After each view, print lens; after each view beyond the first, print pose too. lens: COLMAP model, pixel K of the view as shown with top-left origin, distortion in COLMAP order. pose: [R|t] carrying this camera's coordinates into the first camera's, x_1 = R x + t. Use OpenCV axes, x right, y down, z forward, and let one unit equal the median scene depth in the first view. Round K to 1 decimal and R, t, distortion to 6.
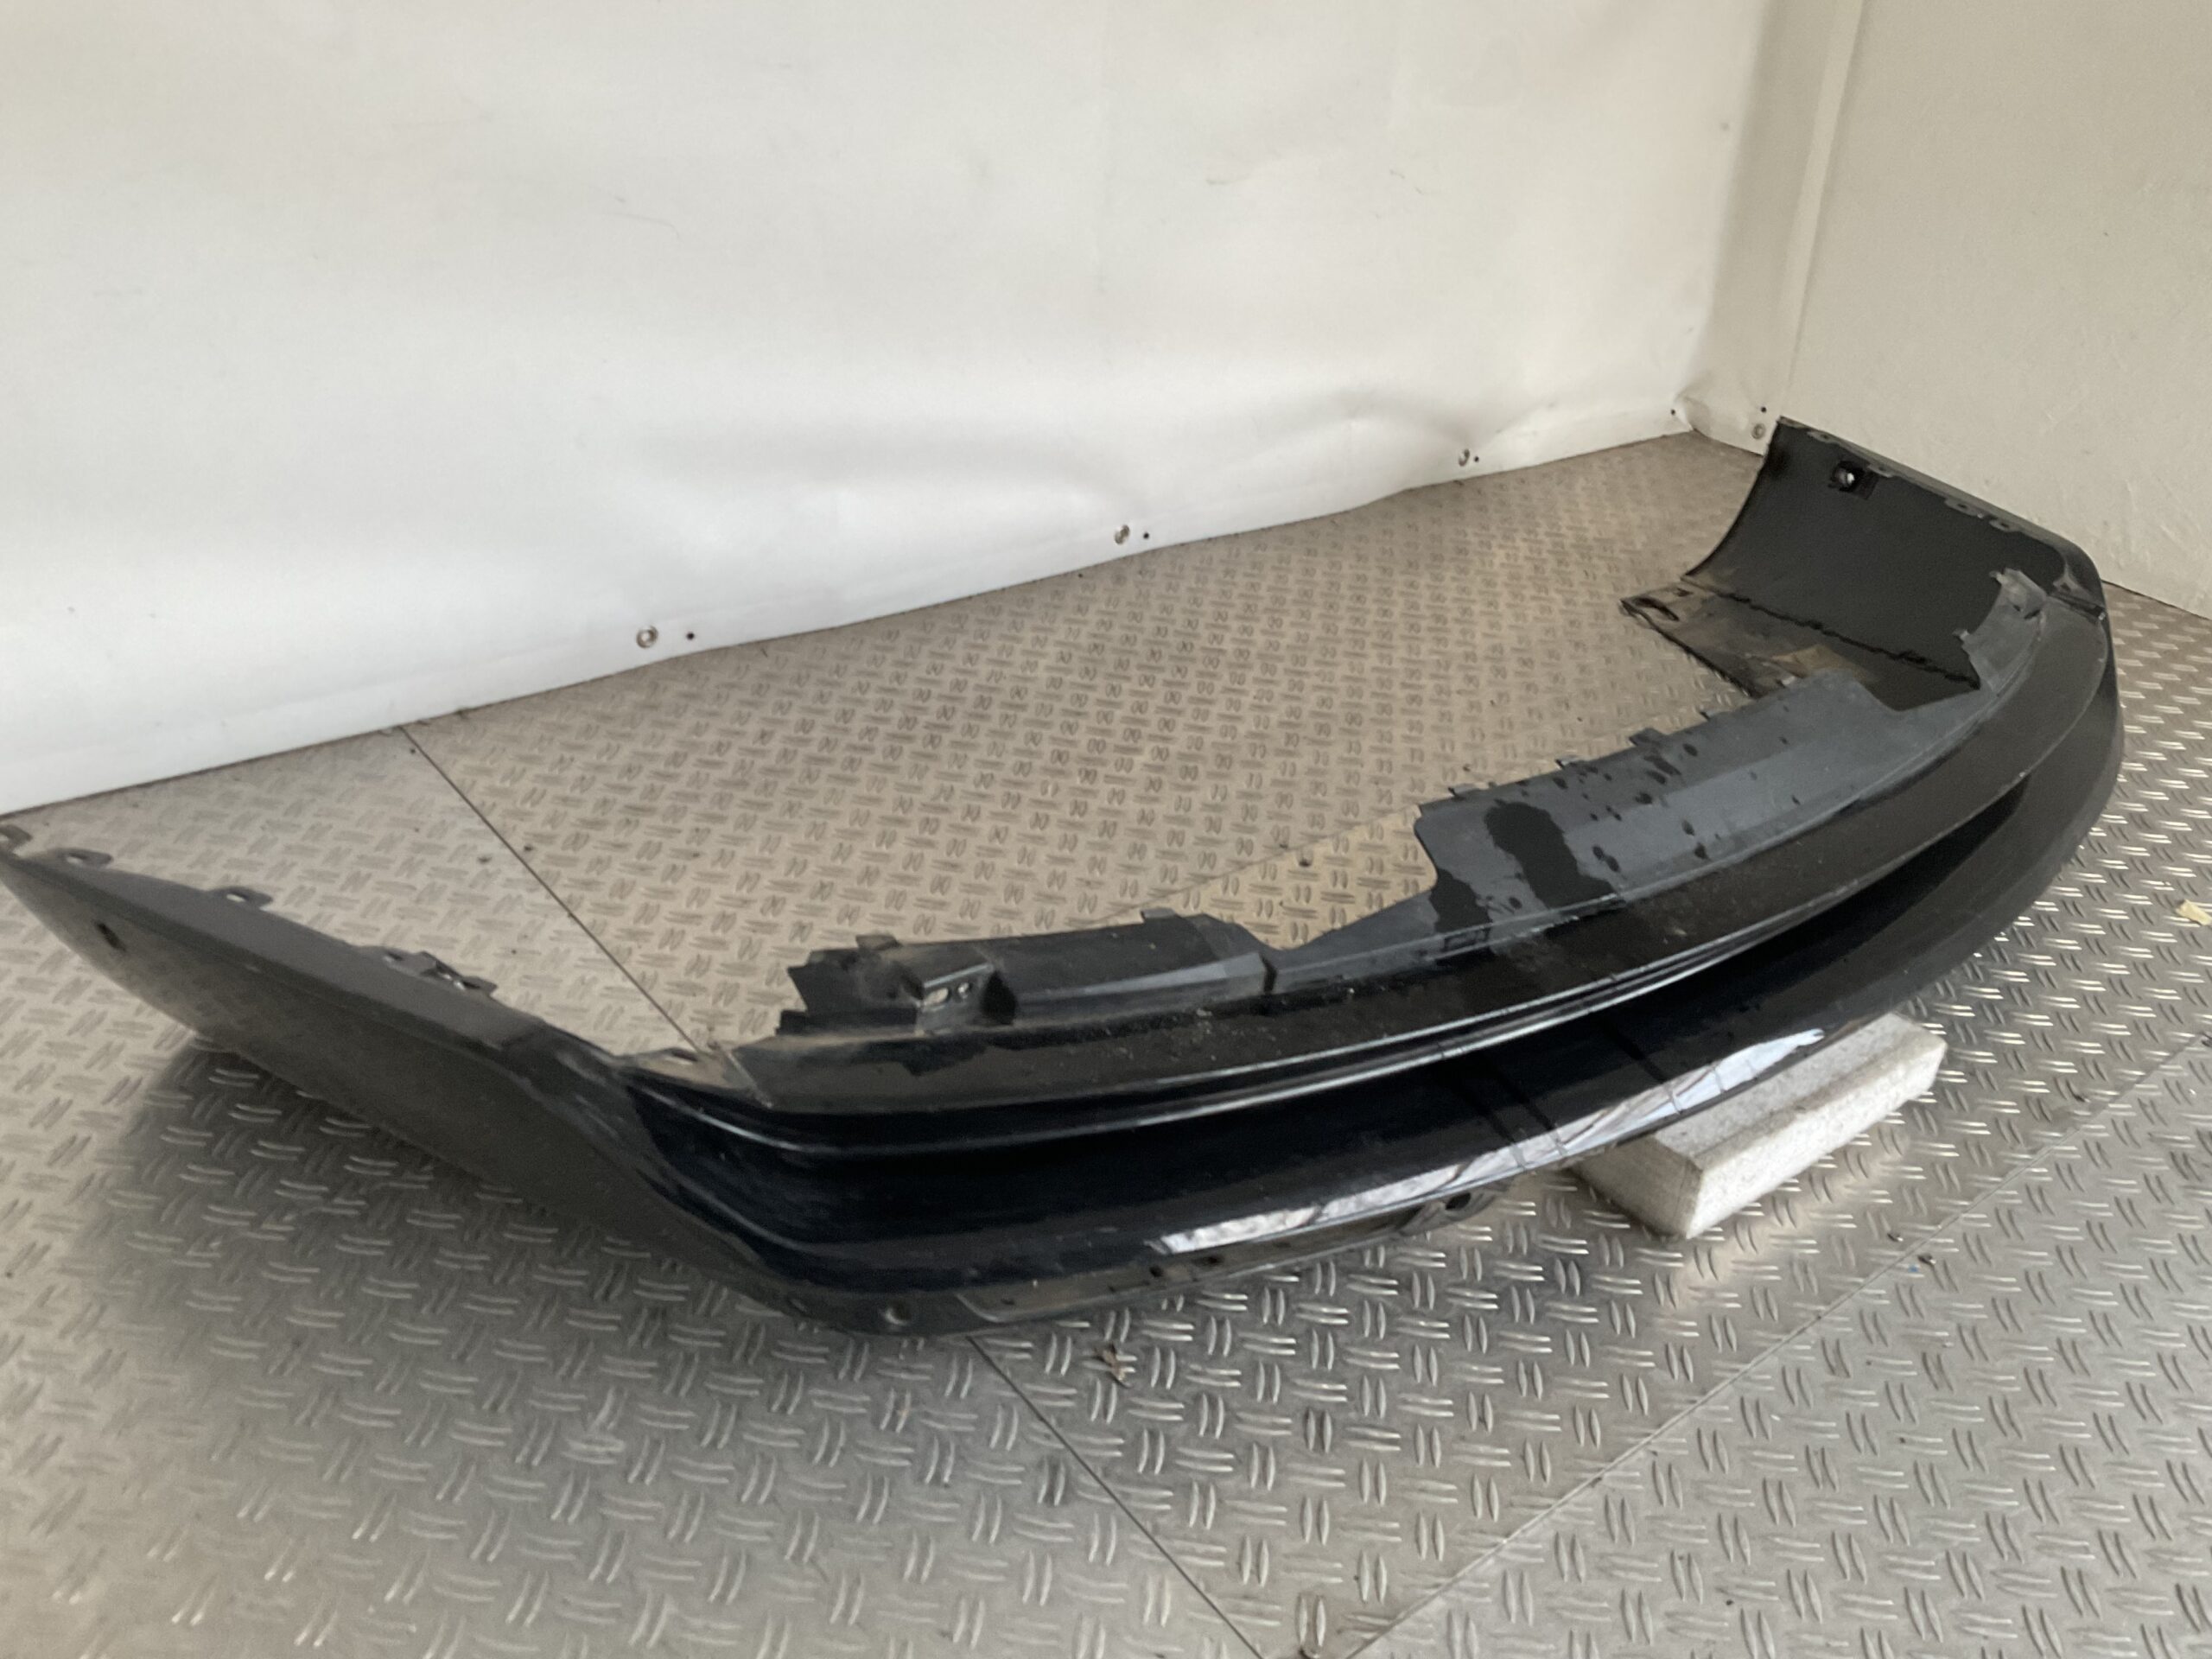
lens RADIAL K [[1851.2, 0, 1034.8], [0, 1851.2, 831.3], [0, 0, 1]] dist [0.057785, -0.100844]
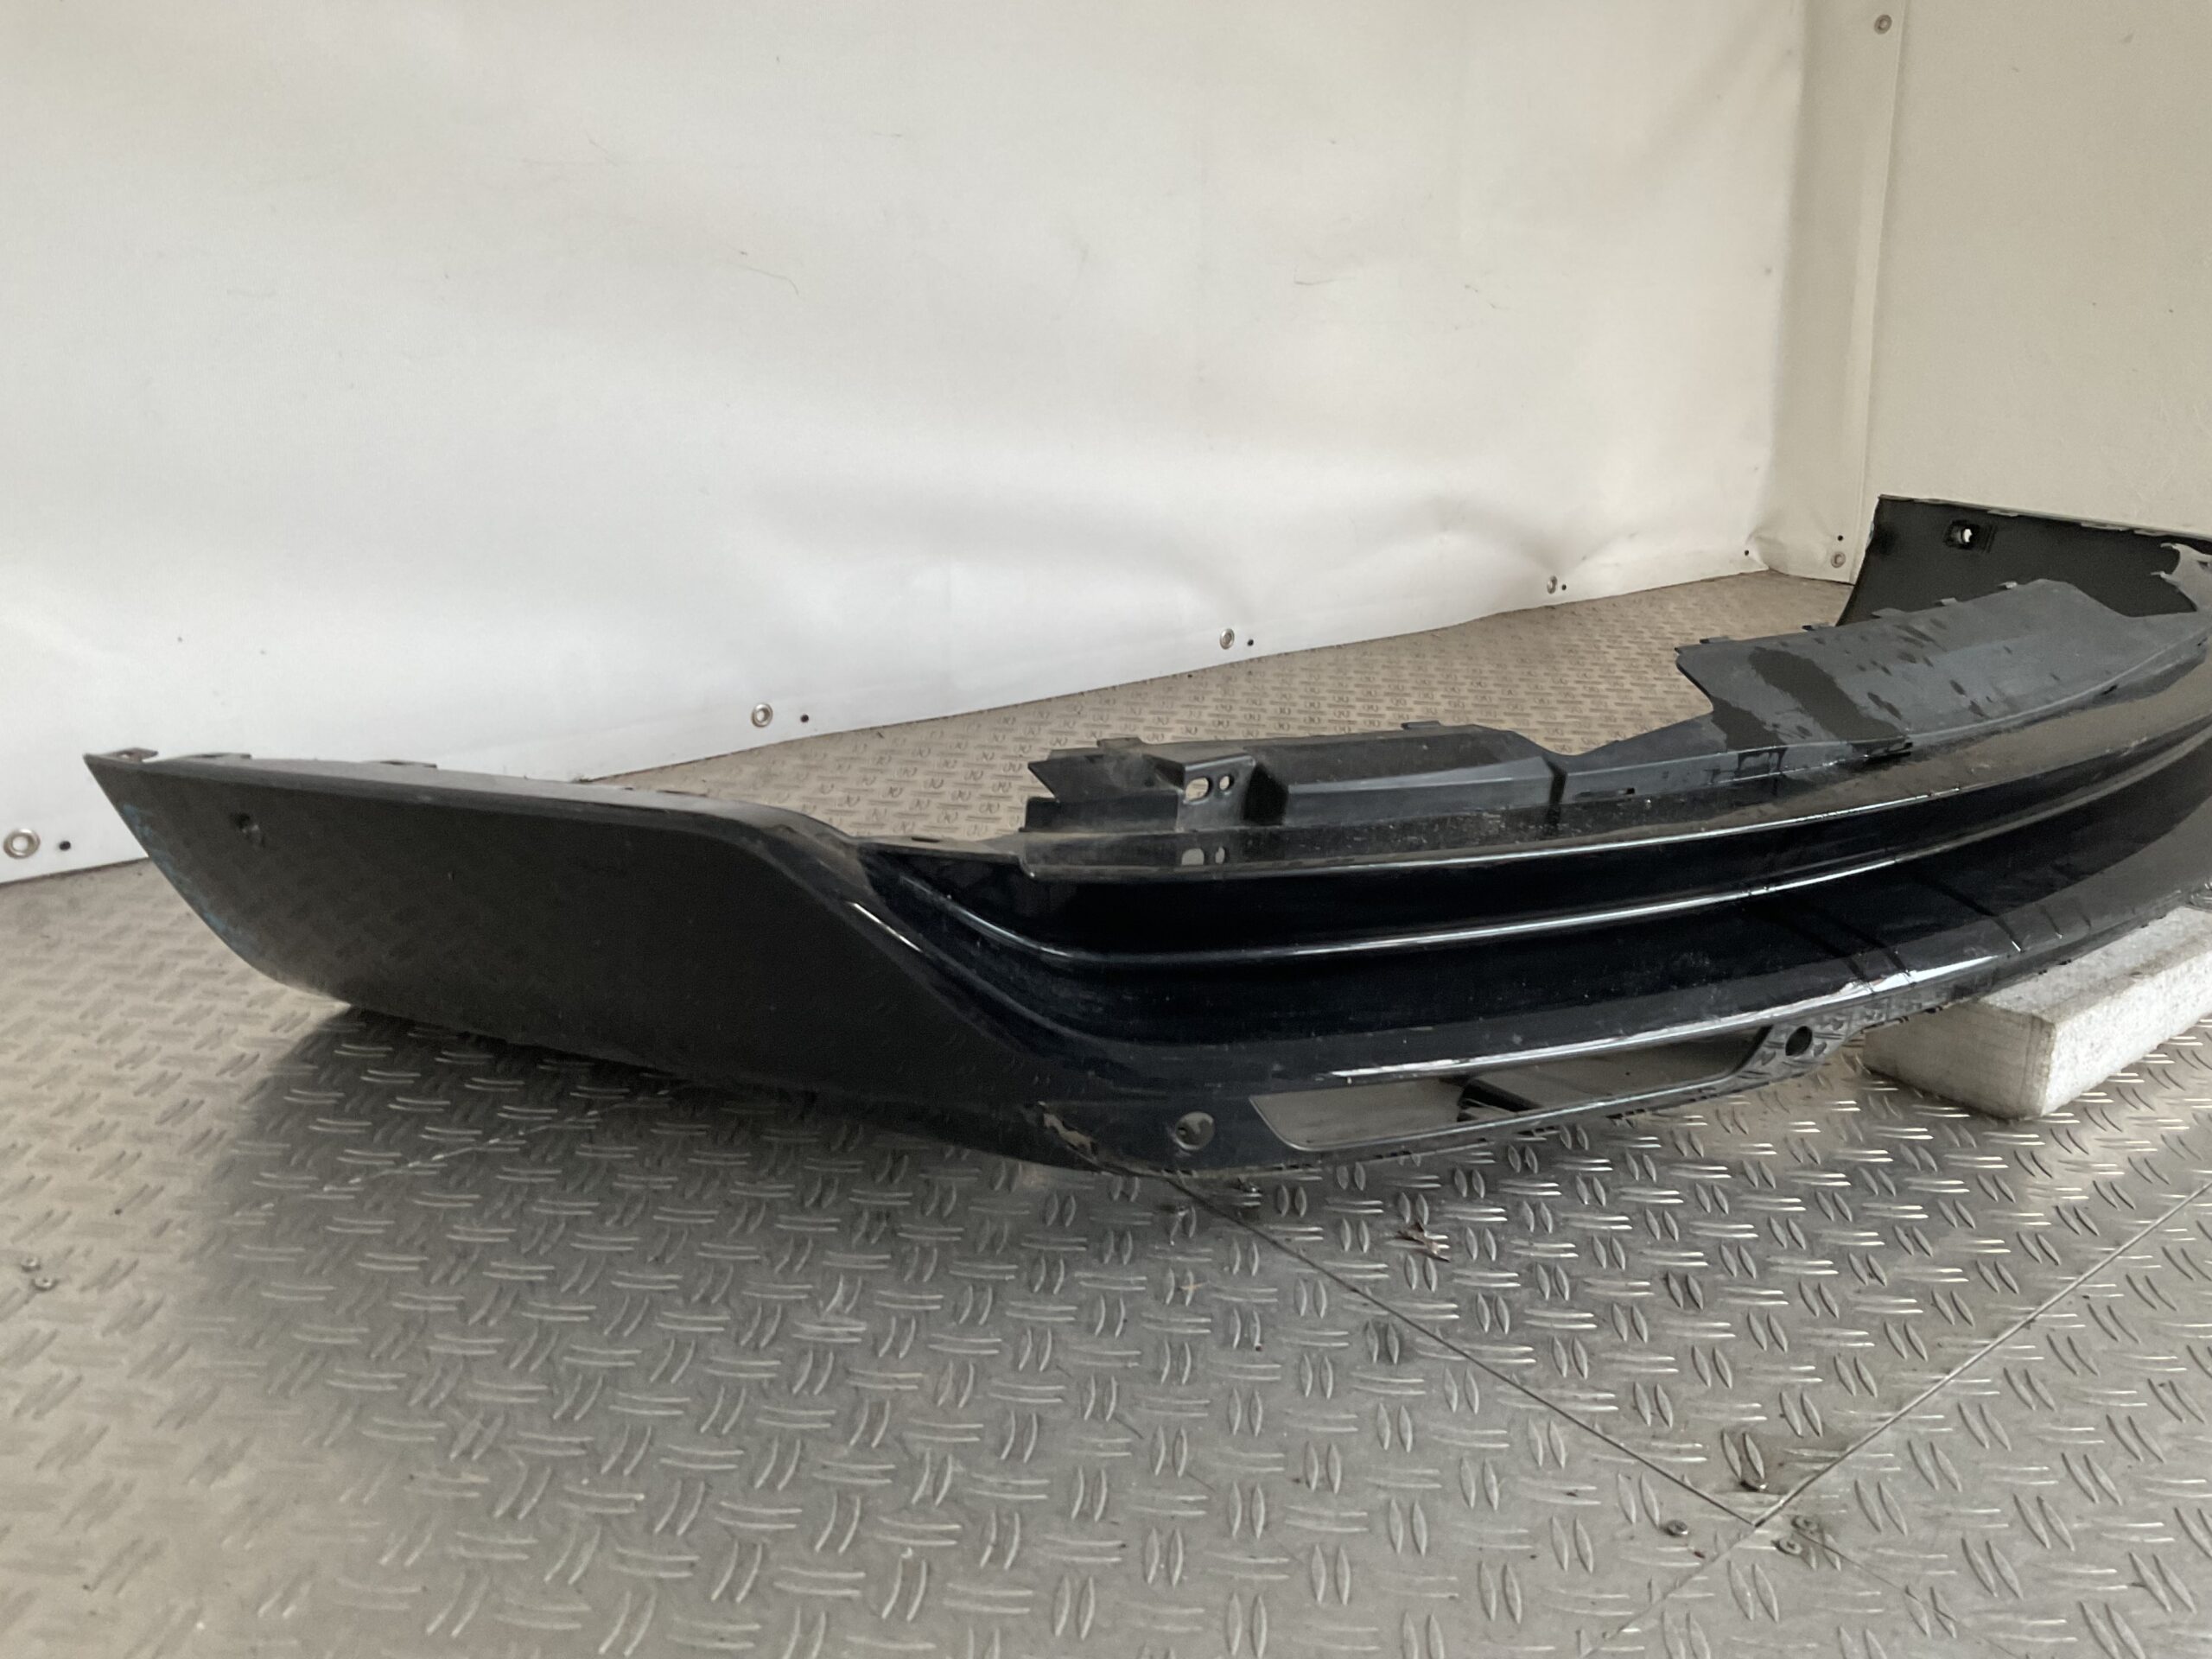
lens RADIAL K [[1851.2, 0, 1047.2], [0, 1851.2, 836.9], [0, 0, 1]] dist [0.057785, -0.100844]
pose [[0.998344, -0.057056, 0.007286, -0.123383], [0.057365, 0.978380, -0.198701, 0.263747], [0.004209, 0.198790, 0.980033, 0.134470]]
